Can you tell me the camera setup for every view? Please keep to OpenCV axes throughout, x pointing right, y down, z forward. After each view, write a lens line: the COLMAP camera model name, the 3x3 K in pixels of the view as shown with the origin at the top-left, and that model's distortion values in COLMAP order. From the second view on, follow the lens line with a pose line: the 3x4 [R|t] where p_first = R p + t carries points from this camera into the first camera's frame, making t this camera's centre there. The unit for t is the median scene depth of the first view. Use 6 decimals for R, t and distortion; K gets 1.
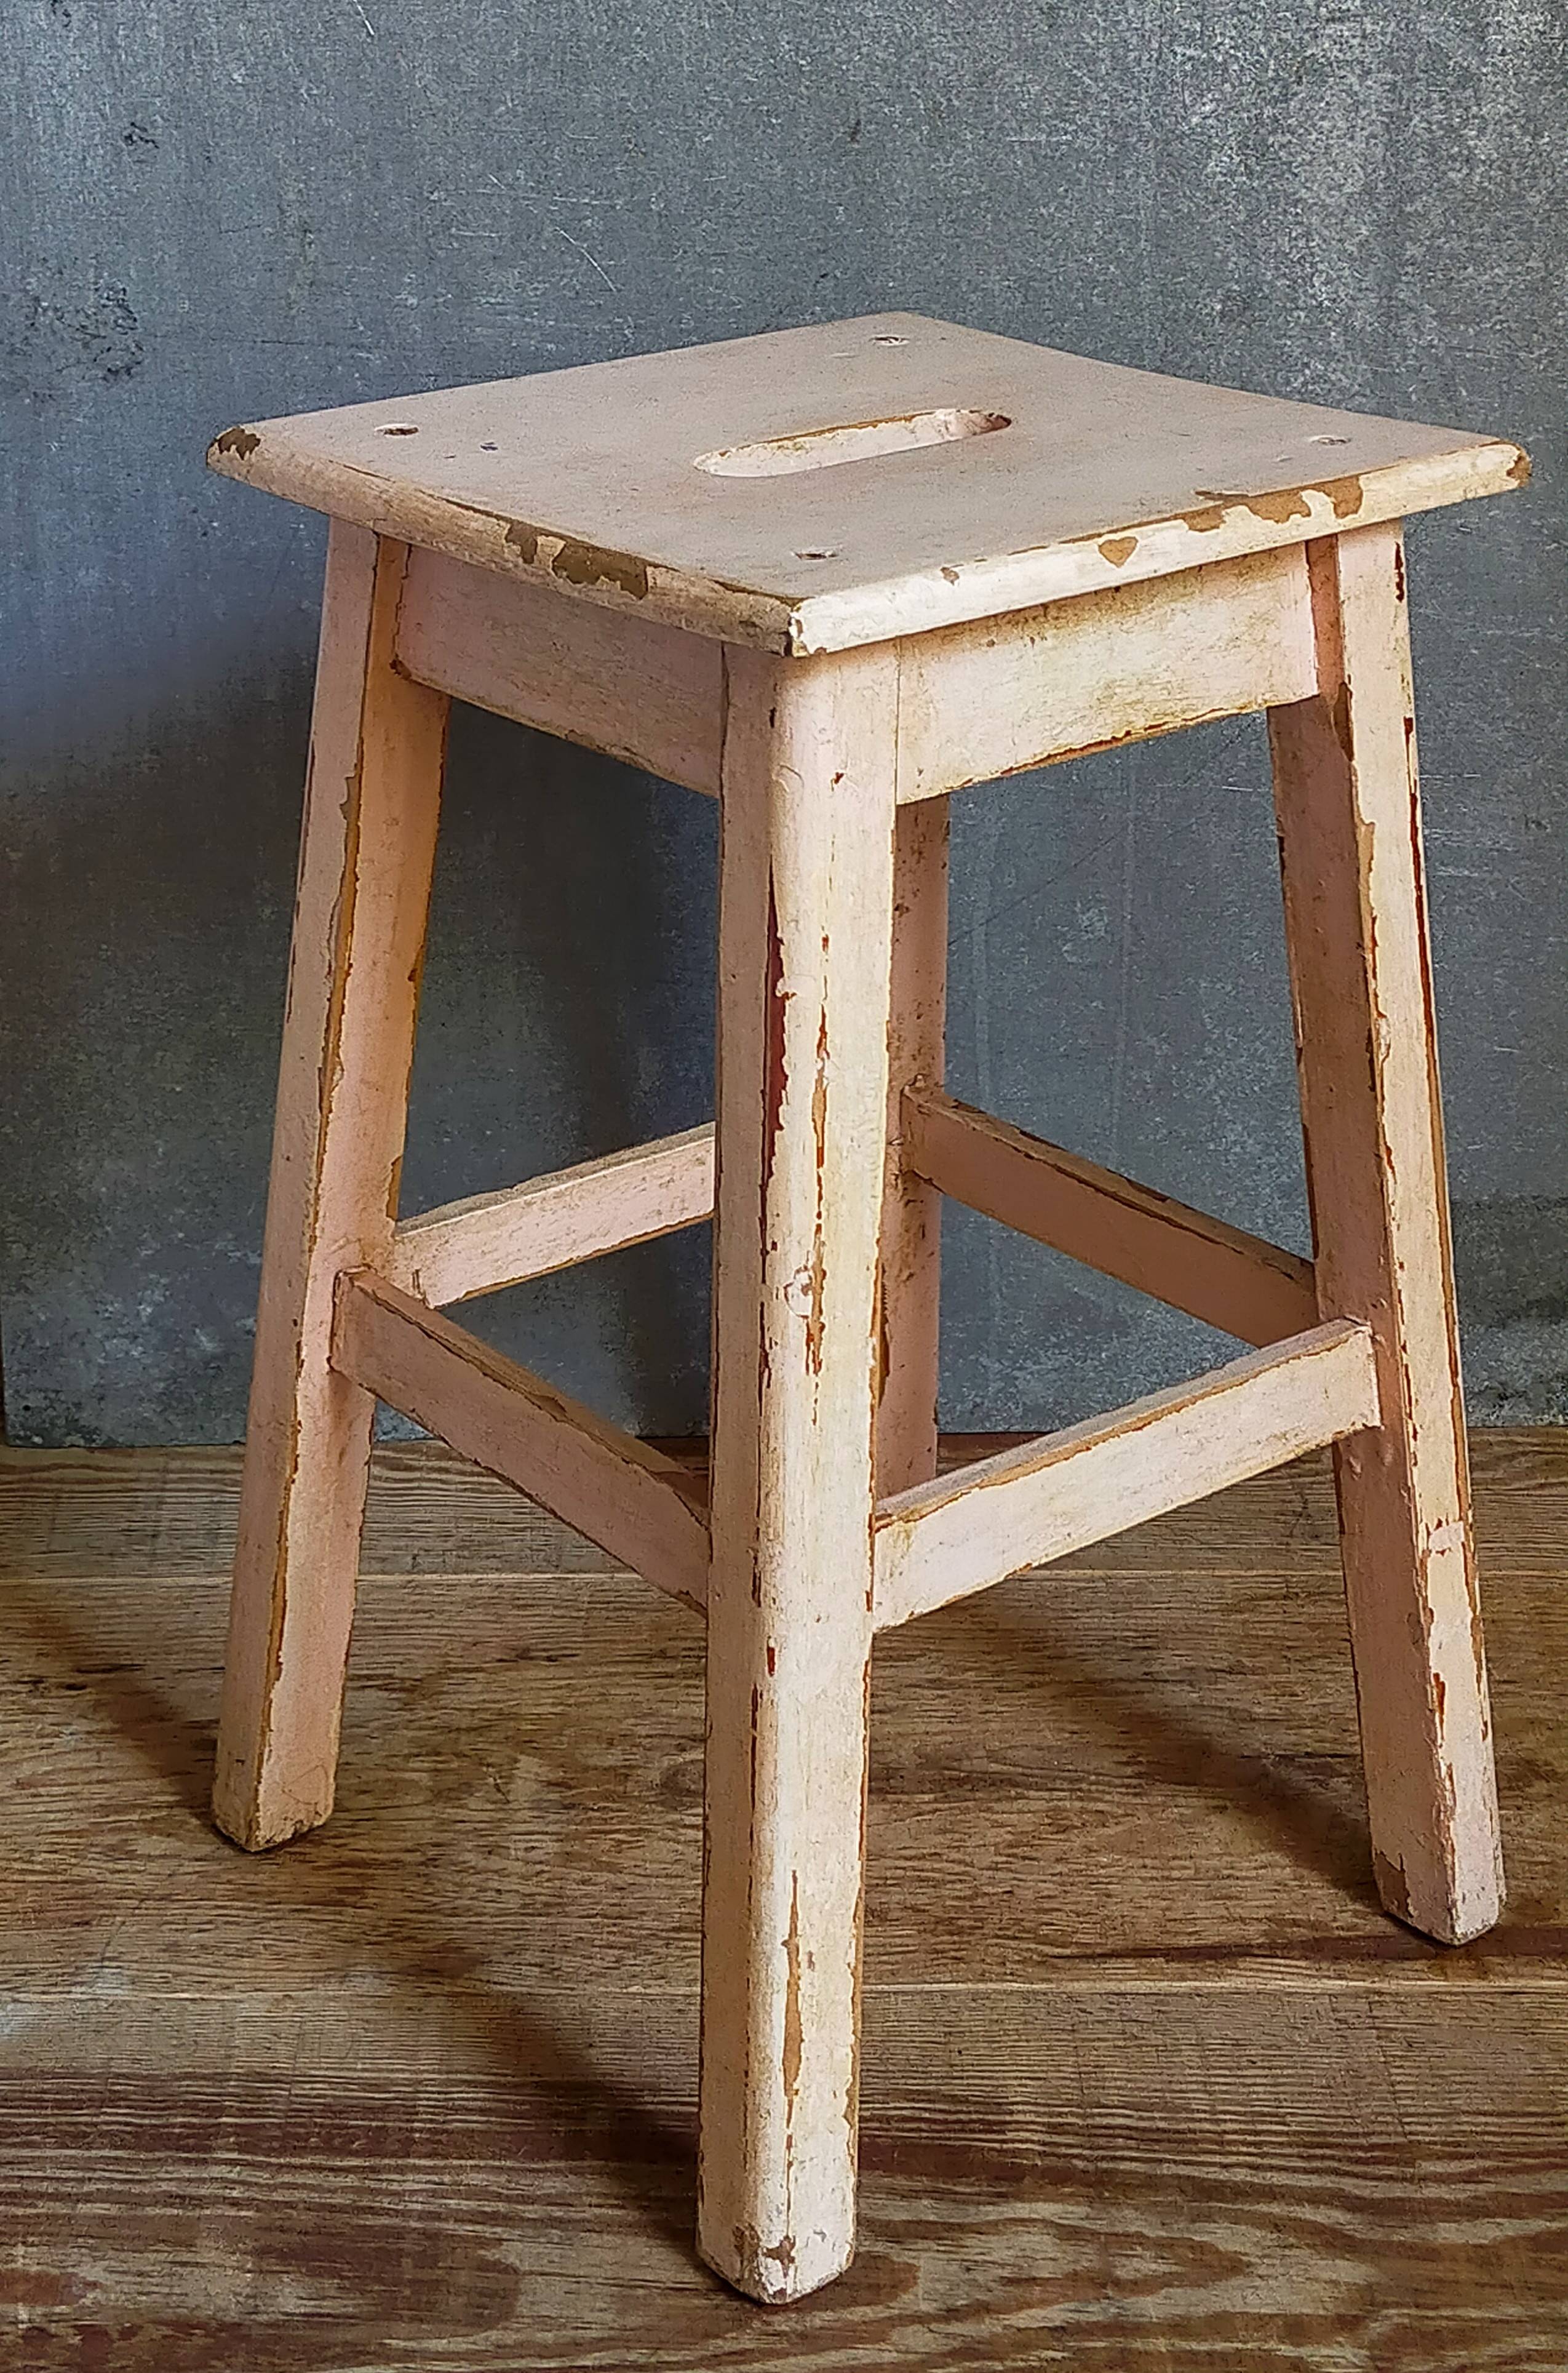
lens RADIAL K [[3687.3, 0, 660.7], [0, 3687.3, 1142.5], [0, 0, 1]] dist [0.105572, -0.127685]
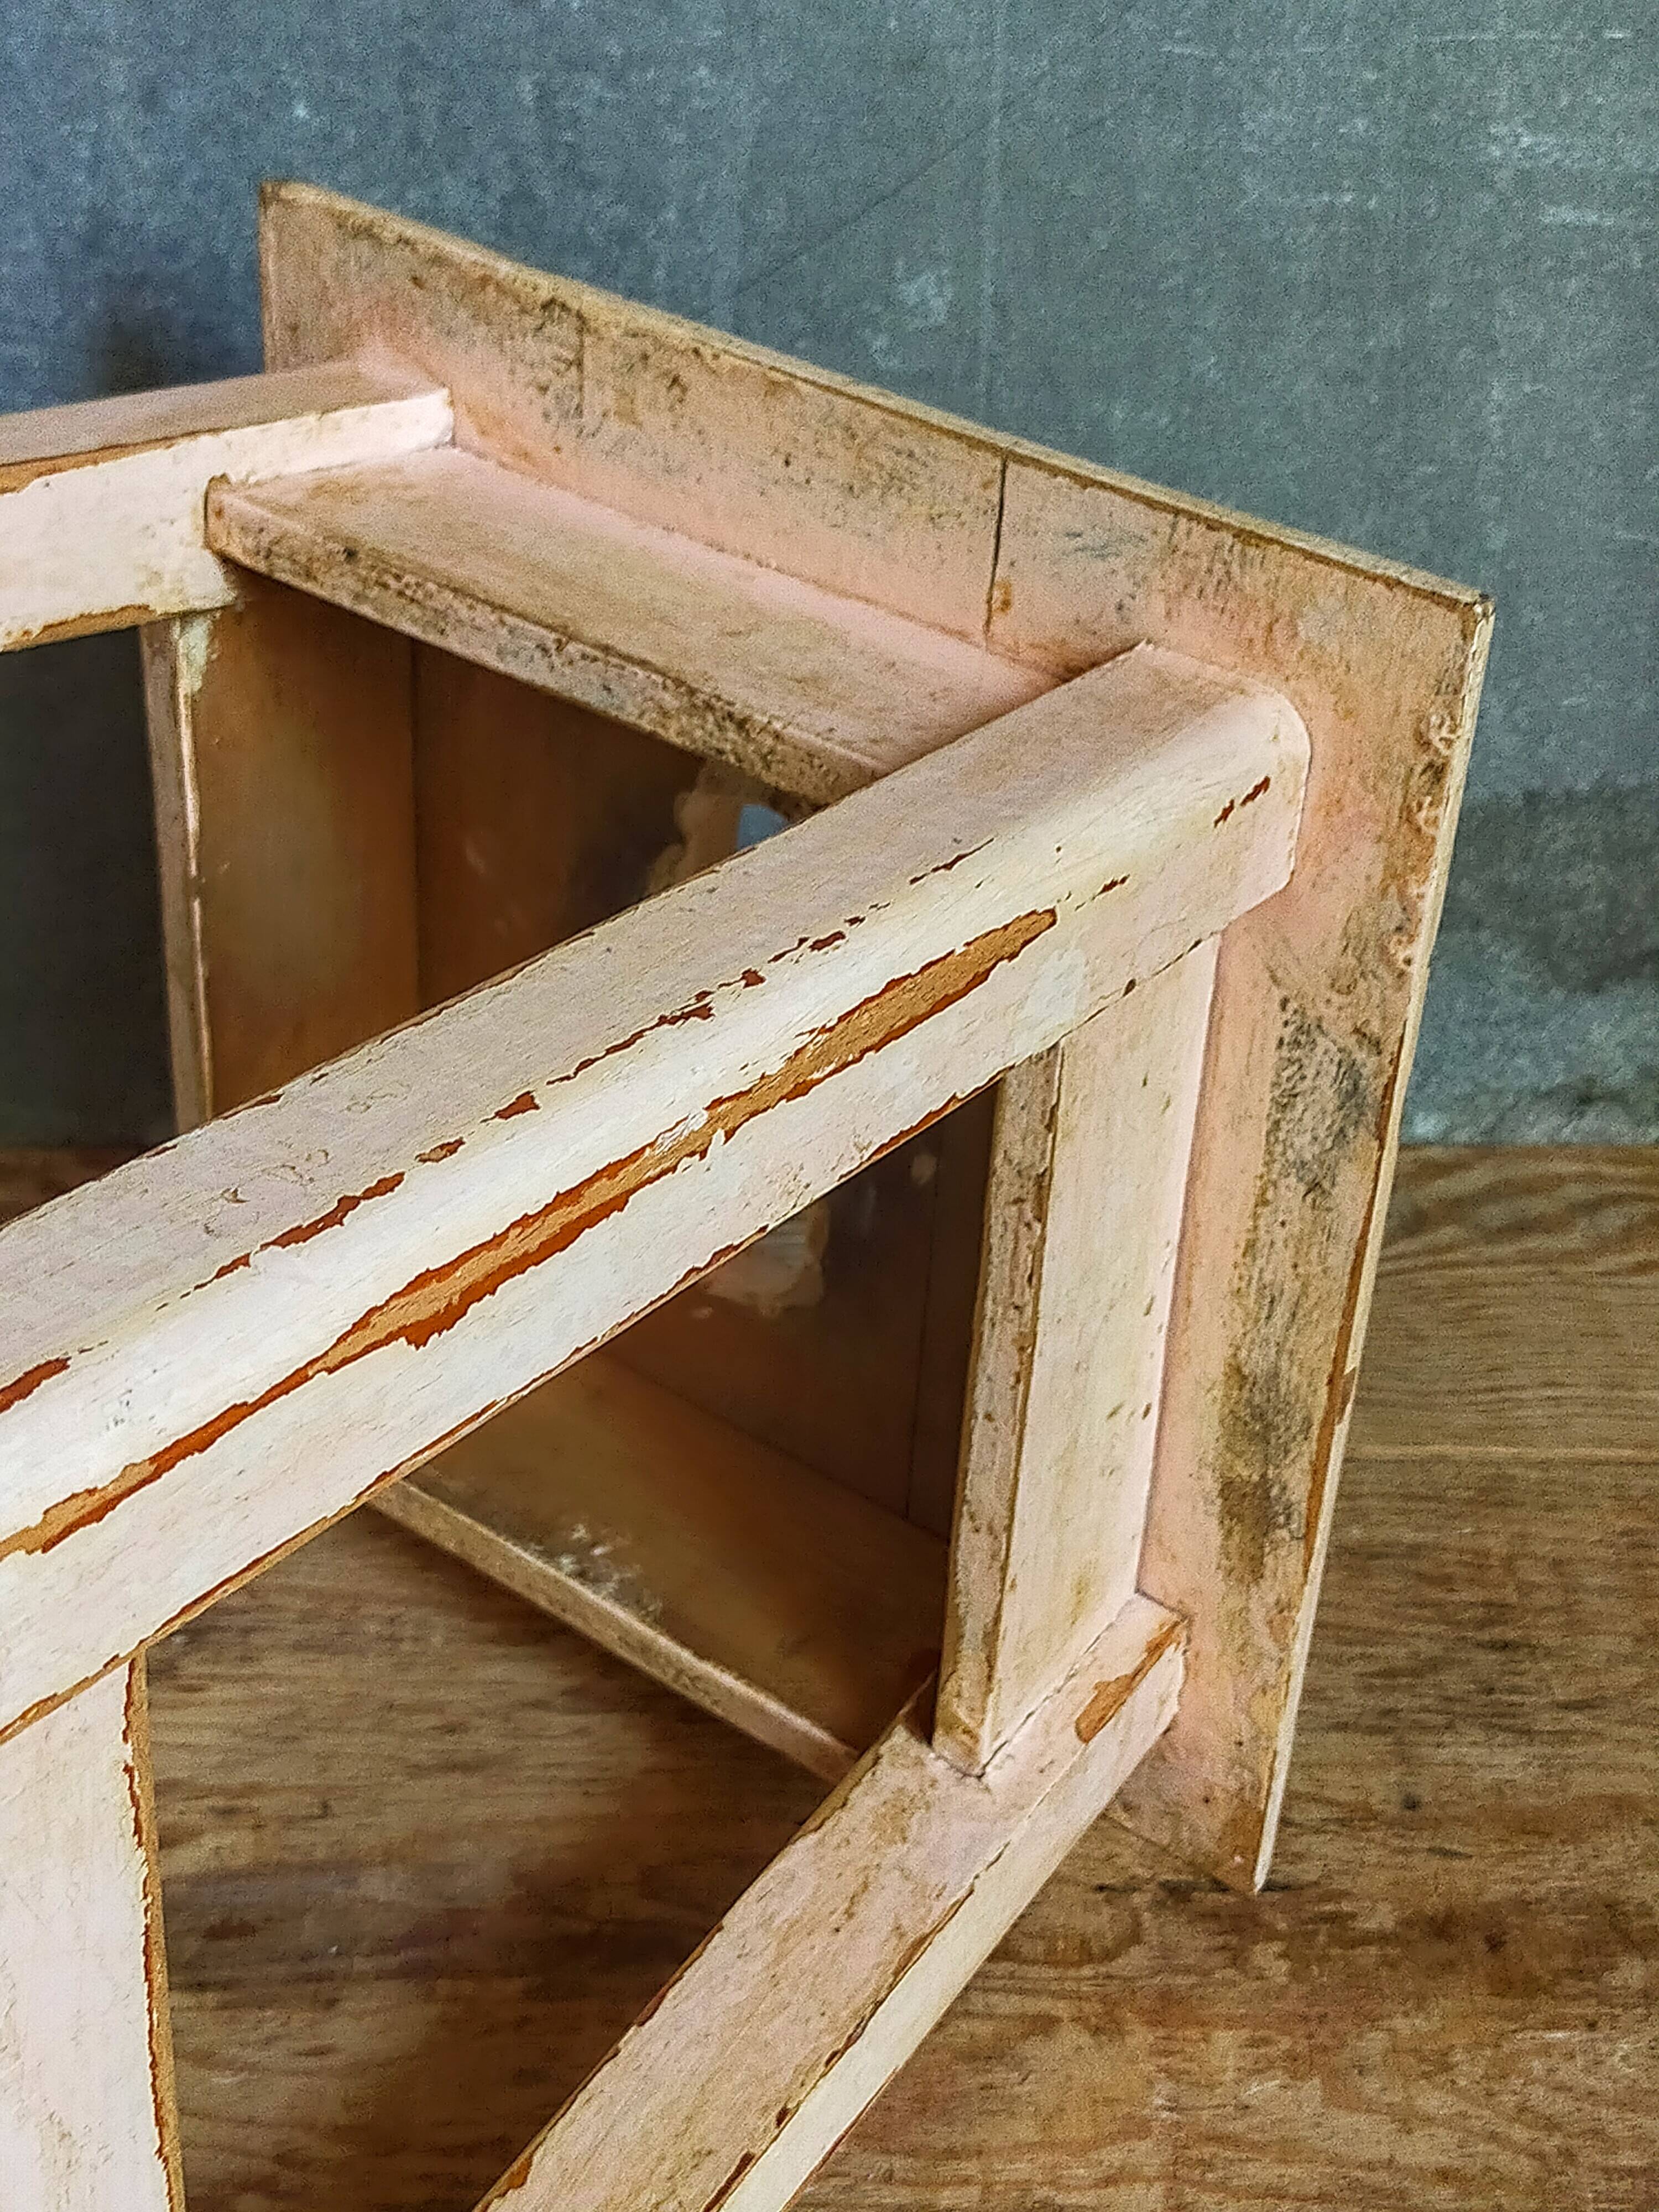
lens RADIAL K [[3370.7, 0, 834.4], [0, 3370.7, 1113.6], [0, 0, 1]] dist [0.082093, -0.073828]
pose [[0.999543, 0.013678, 0.026939, 0.103617], [-0.019139, 0.976590, 0.214257, -0.055084], [-0.023378, -0.214674, 0.976406, 0.538069]]
